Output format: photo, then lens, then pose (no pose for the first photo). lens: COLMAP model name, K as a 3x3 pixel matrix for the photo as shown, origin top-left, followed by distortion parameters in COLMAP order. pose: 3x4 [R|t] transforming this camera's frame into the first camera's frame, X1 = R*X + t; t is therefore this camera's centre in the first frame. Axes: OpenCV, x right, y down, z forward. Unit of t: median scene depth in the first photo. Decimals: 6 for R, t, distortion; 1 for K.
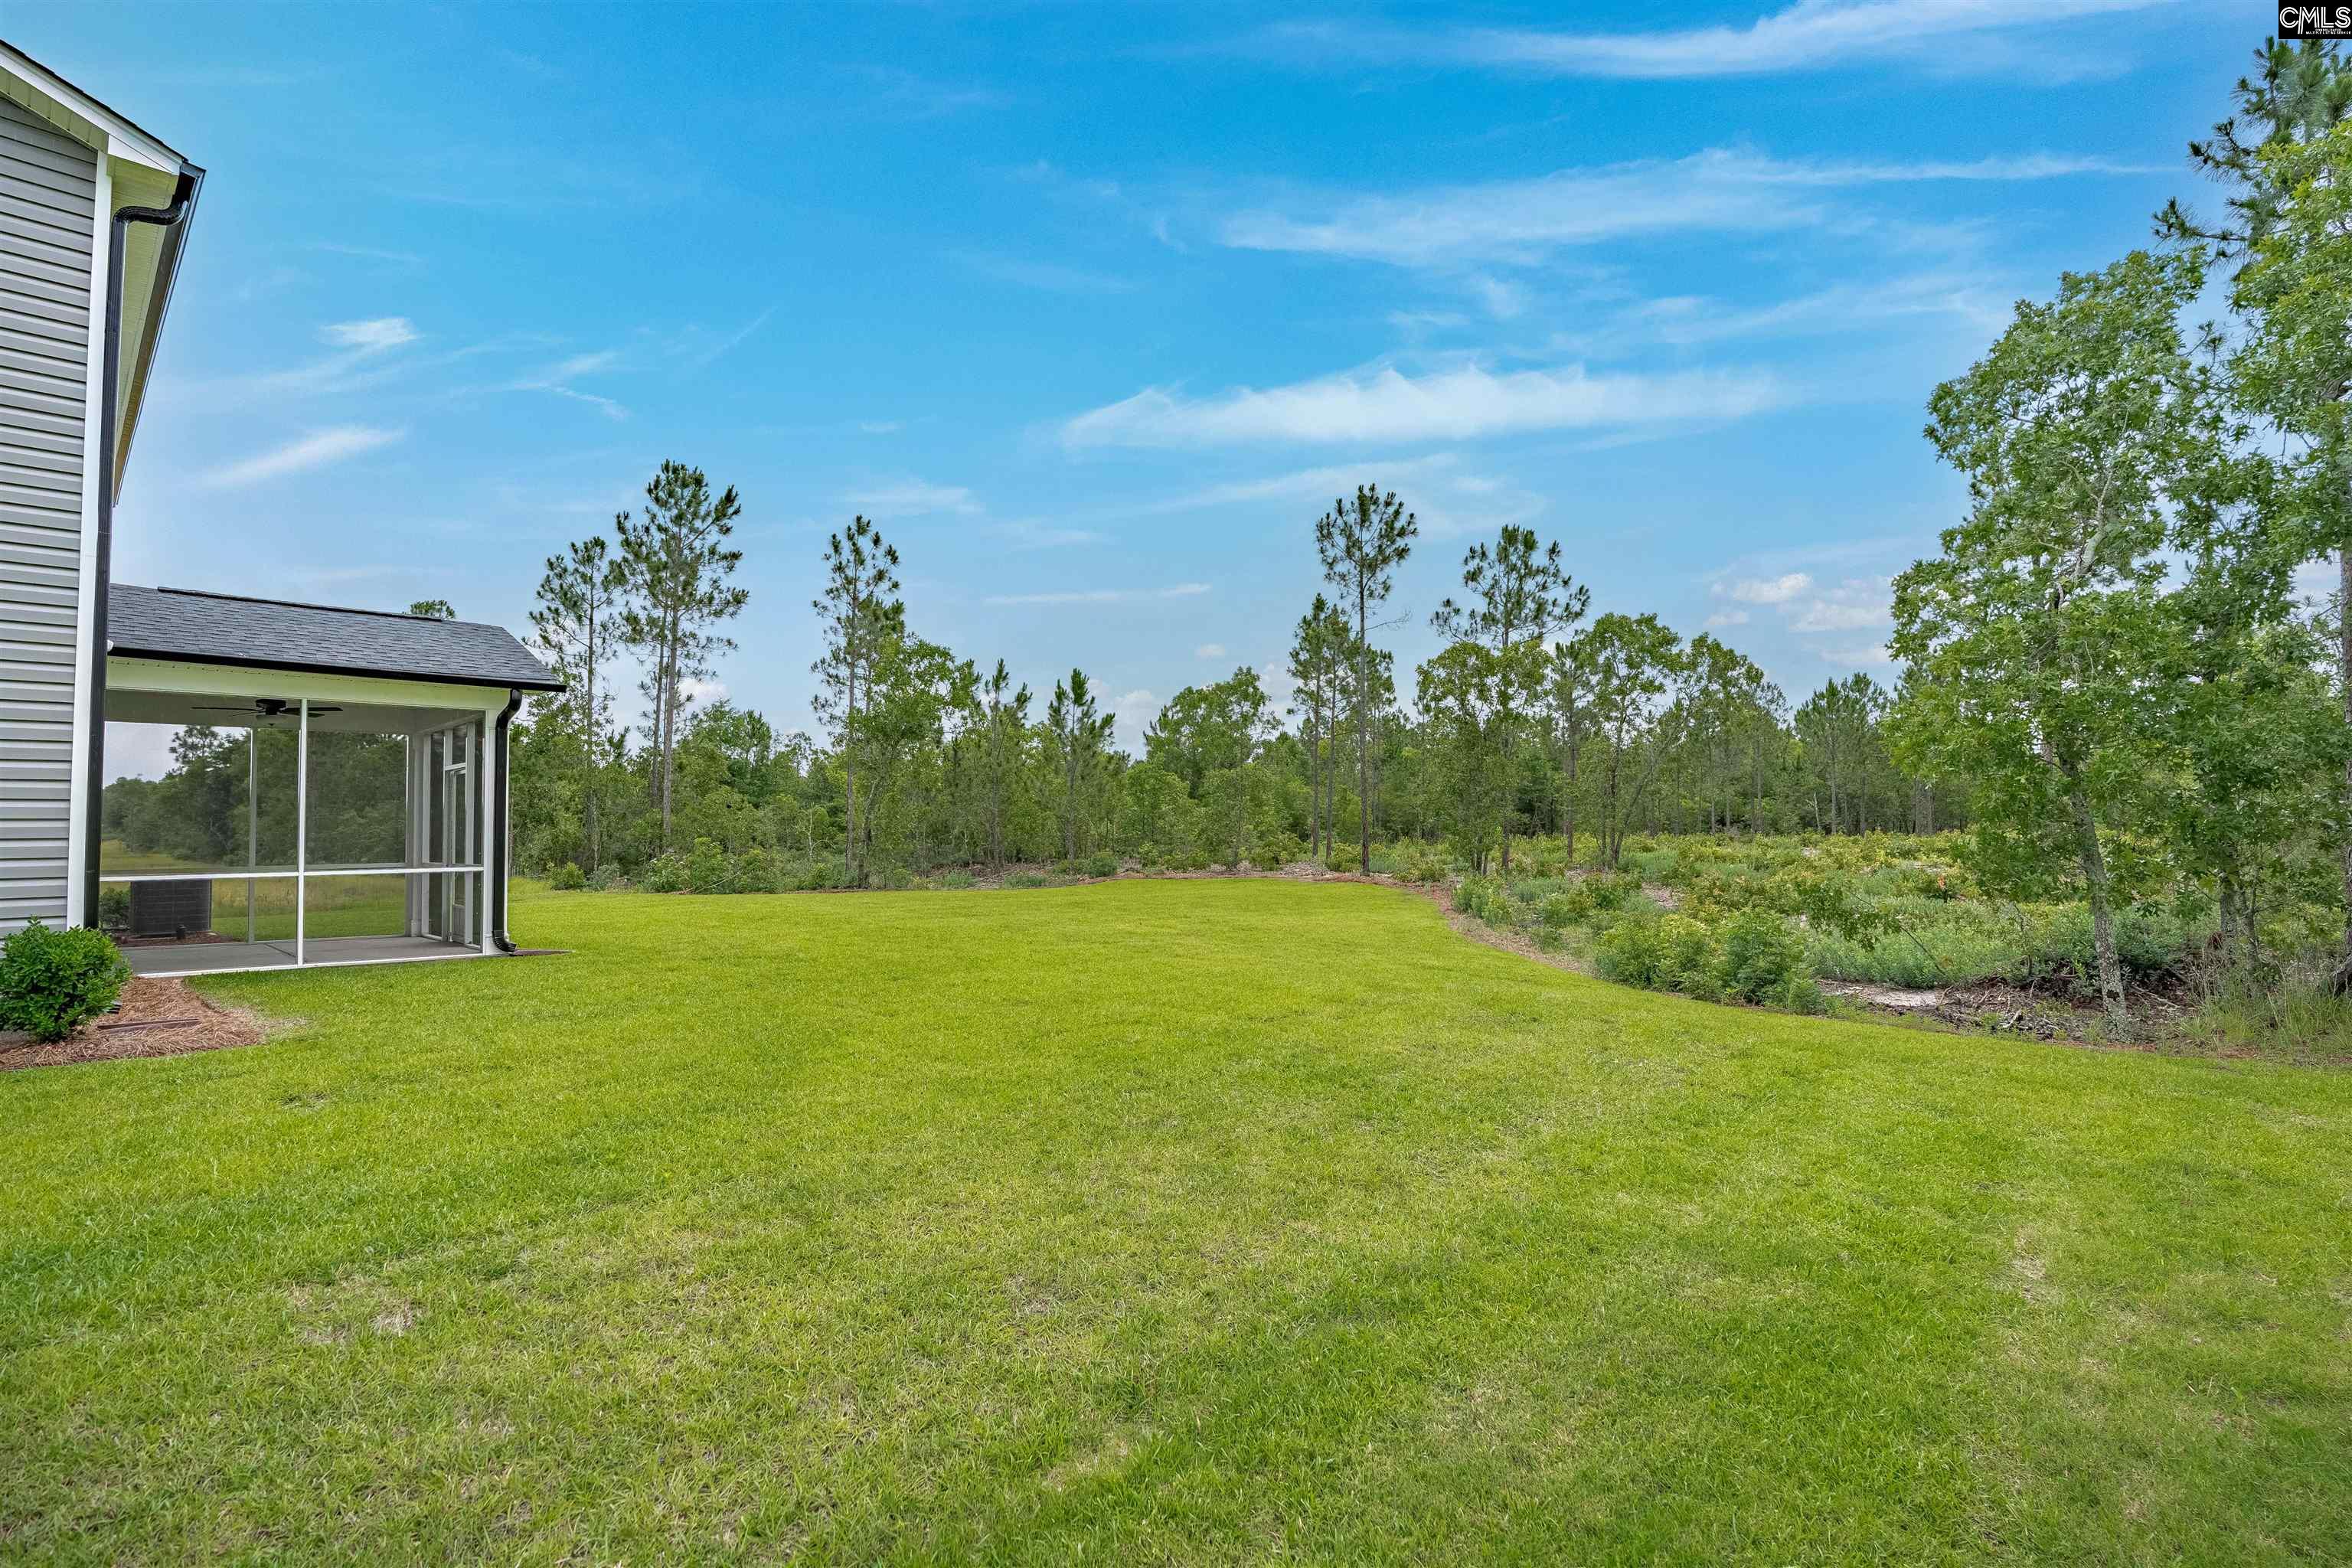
lens RADIAL K [[1104.7, 0, 1167.5], [0, 1104.7, 786.0], [0, 0, 1]] dist [-0.022227, 0.002250]
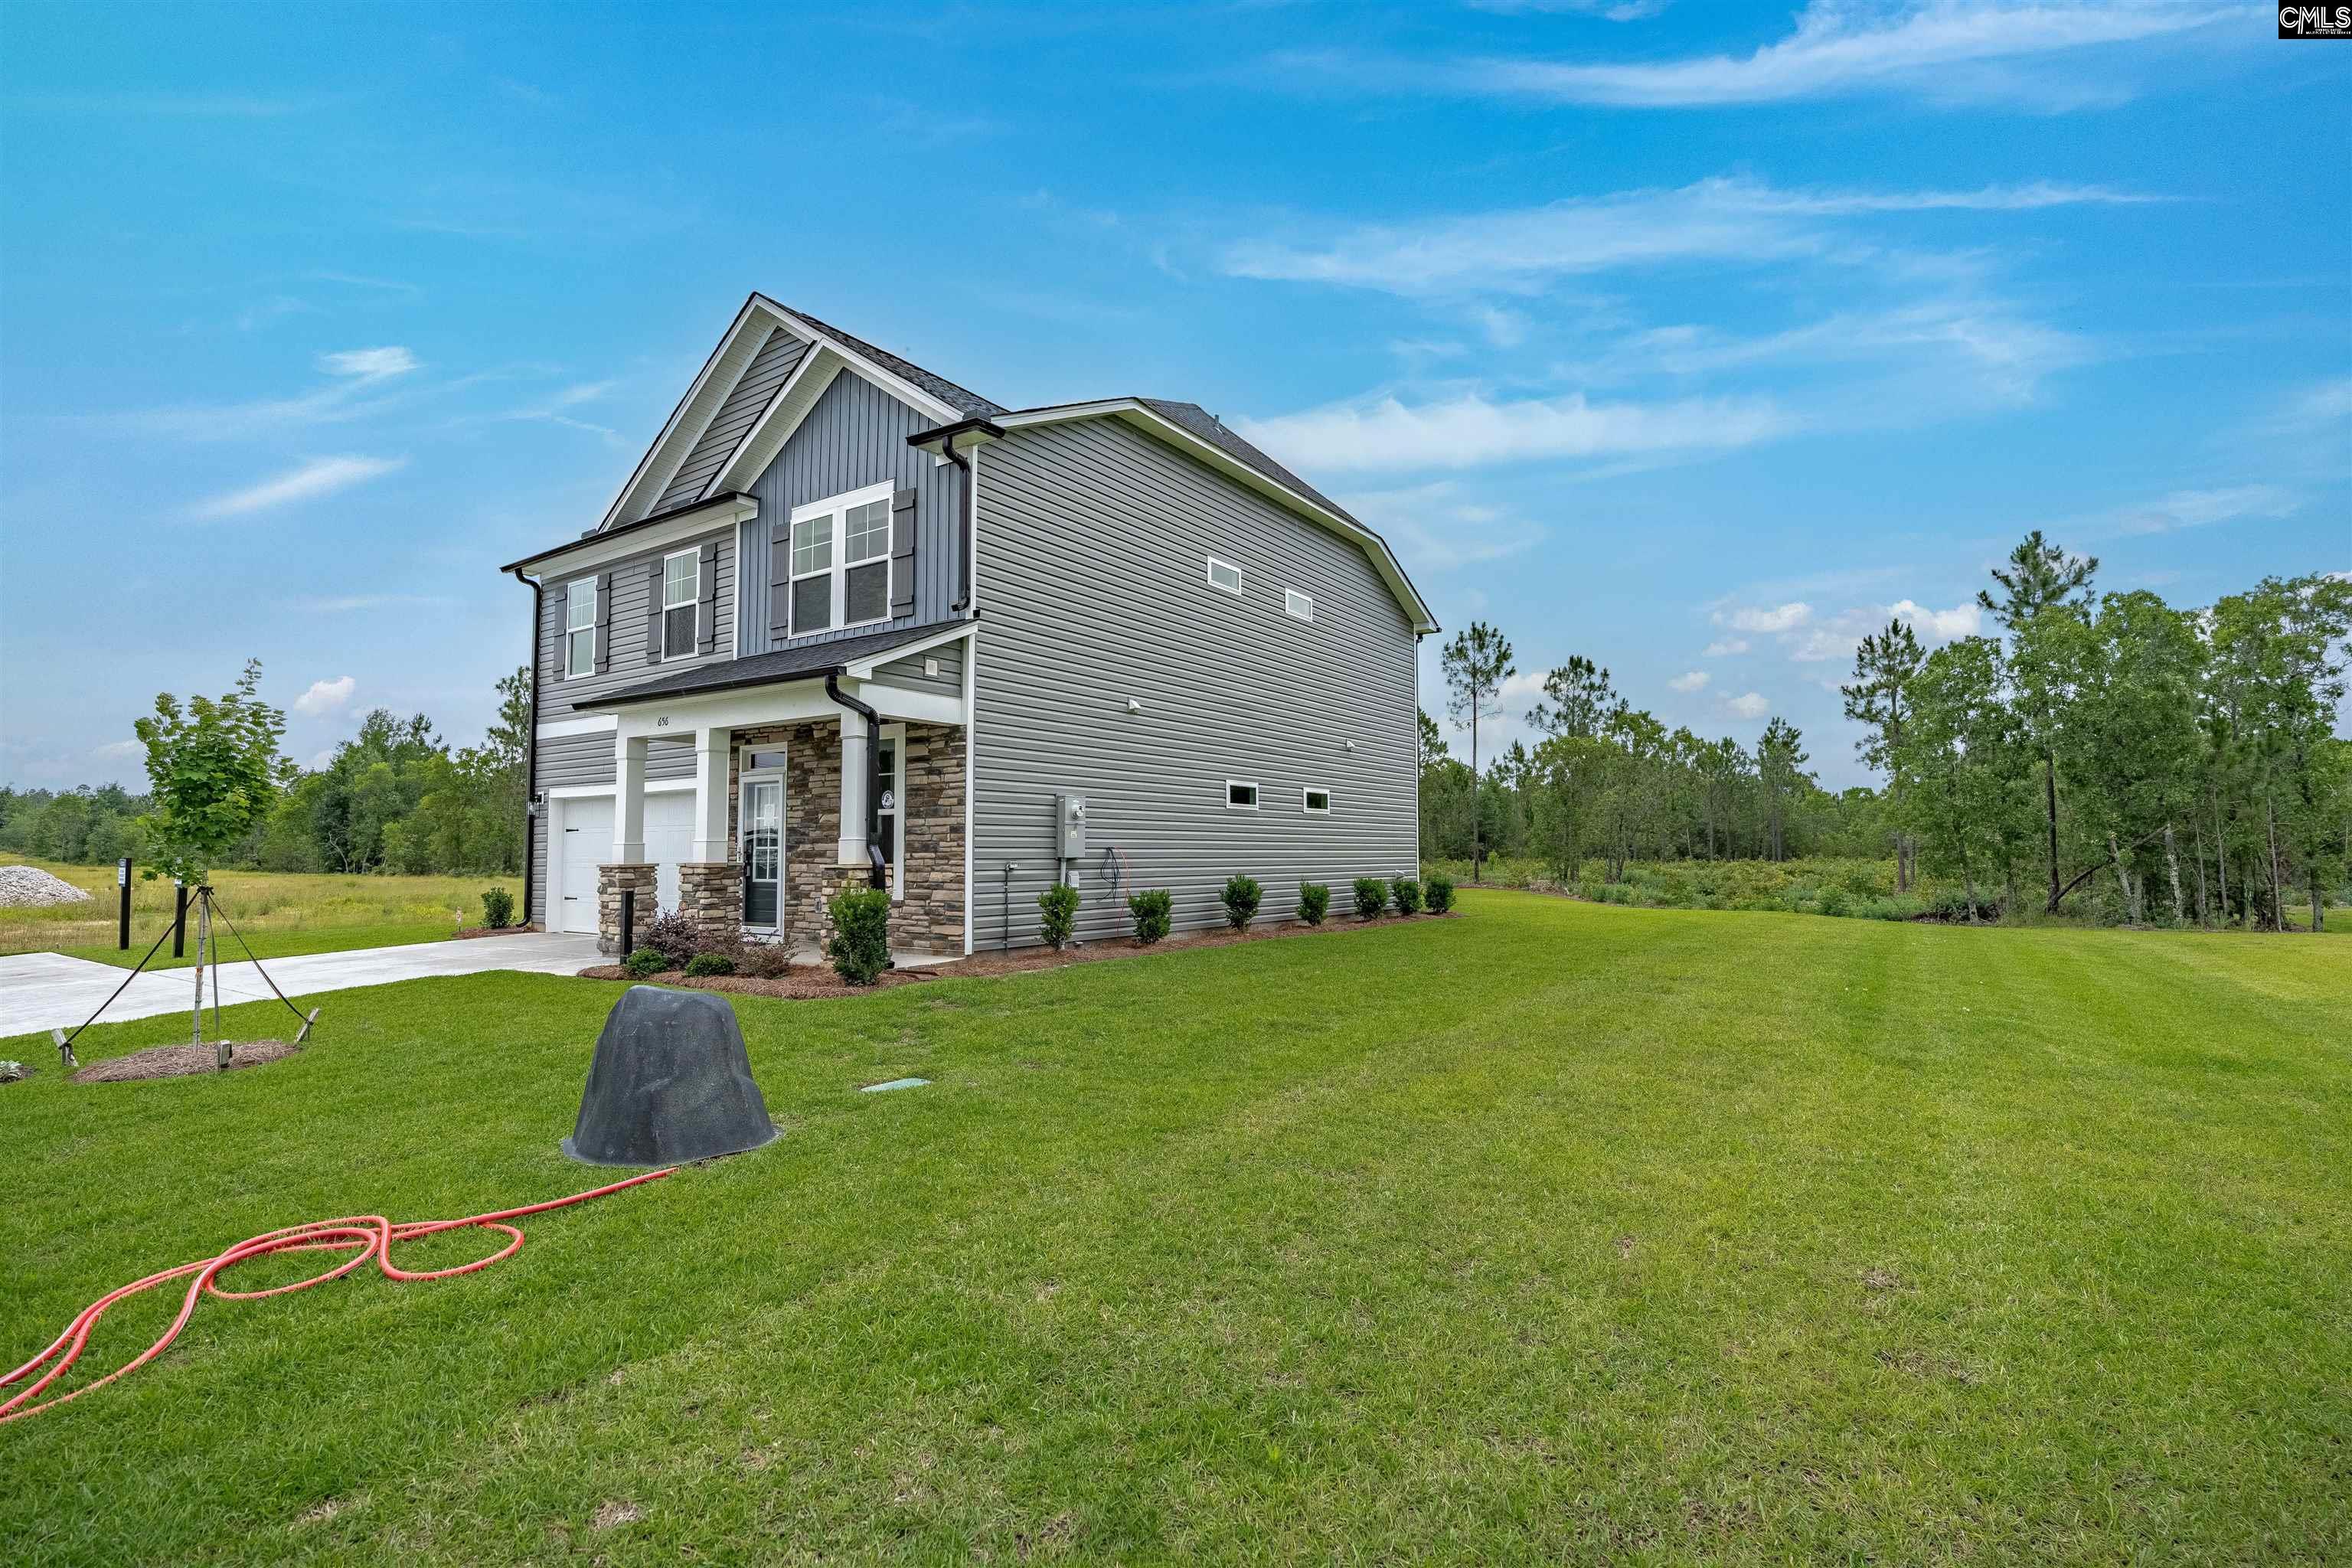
lens RADIAL K [[1104.7, 0, 1178.8], [0, 1104.7, 784.8], [0, 0, 1]] dist [-0.022227, 0.002250]
pose [[0.989645, 0.015852, 0.142658, -0.459289], [-0.012361, 0.999603, -0.025320, -0.012118], [-0.143003, 0.023295, 0.989448, -0.440677]]
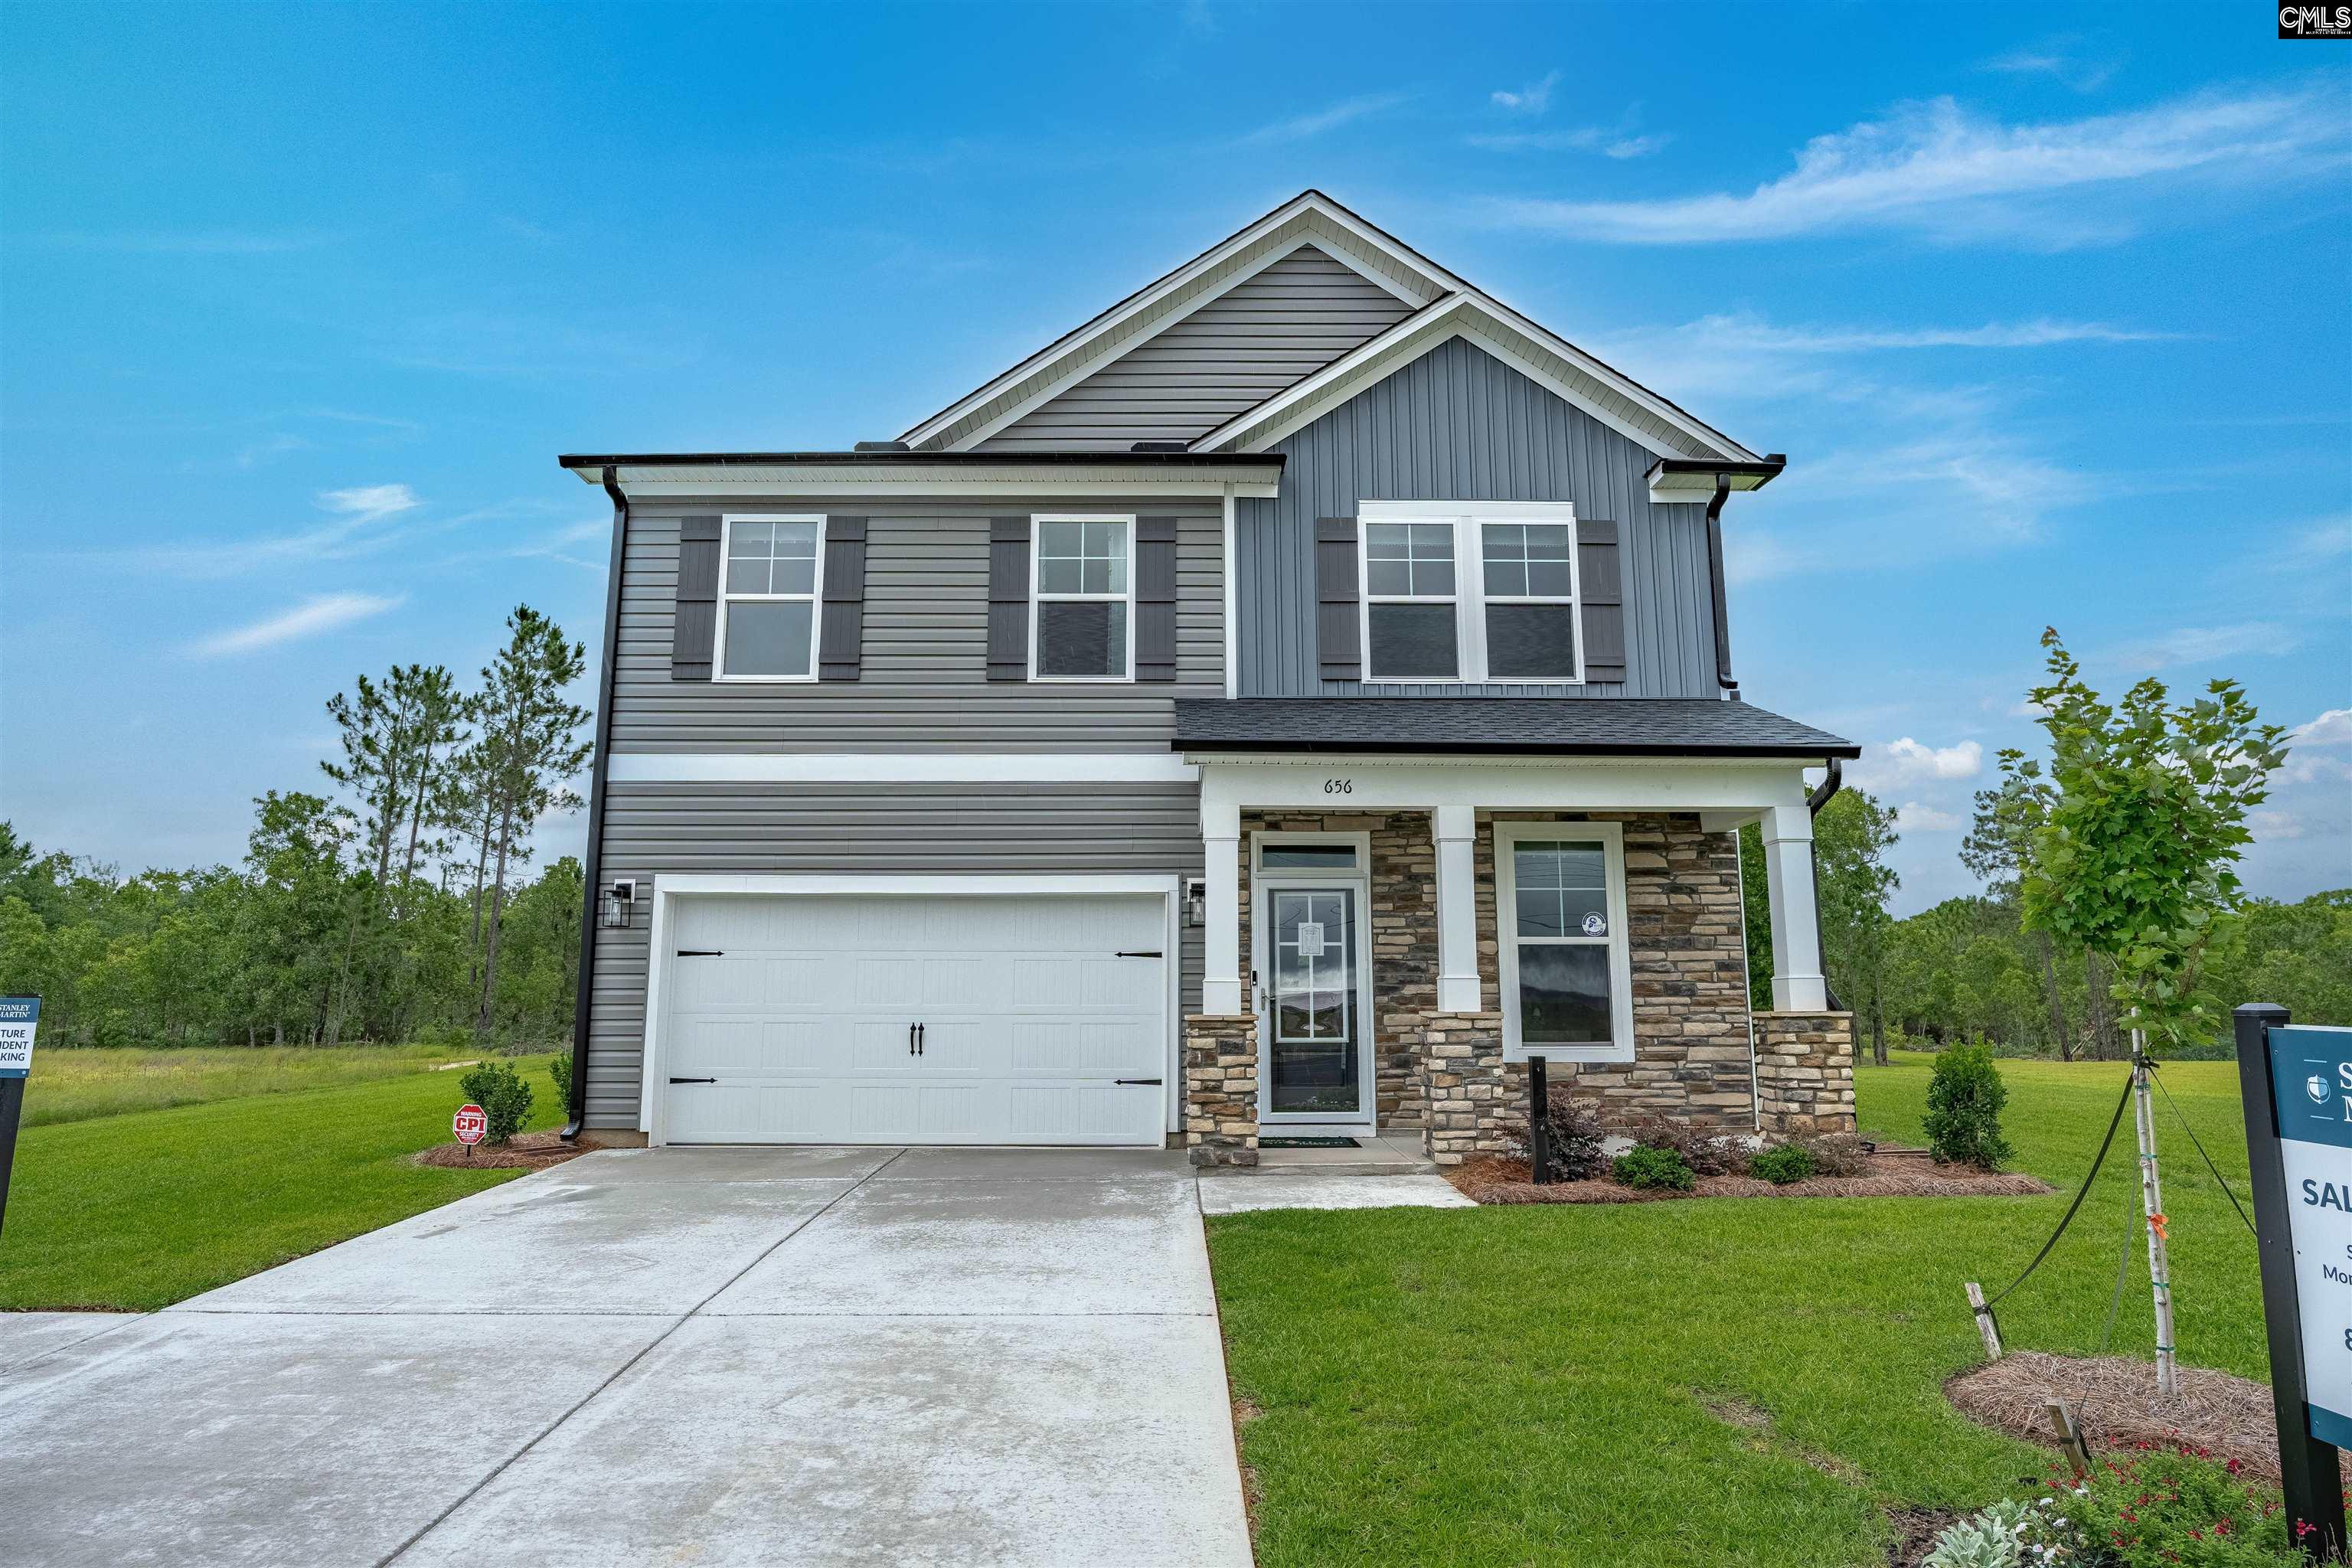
lens RADIAL K [[1272.6, 0, 1183.2], [0, 1272.6, 793.3], [0, 0, 1]] dist [-0.031995, 0.005774]
pose [[0.727158, 0.122797, 0.675397, -3.033761], [-0.033065, 0.988994, -0.144214, 0.091424], [-0.685673, 0.082534, 0.723216, 1.274692]]
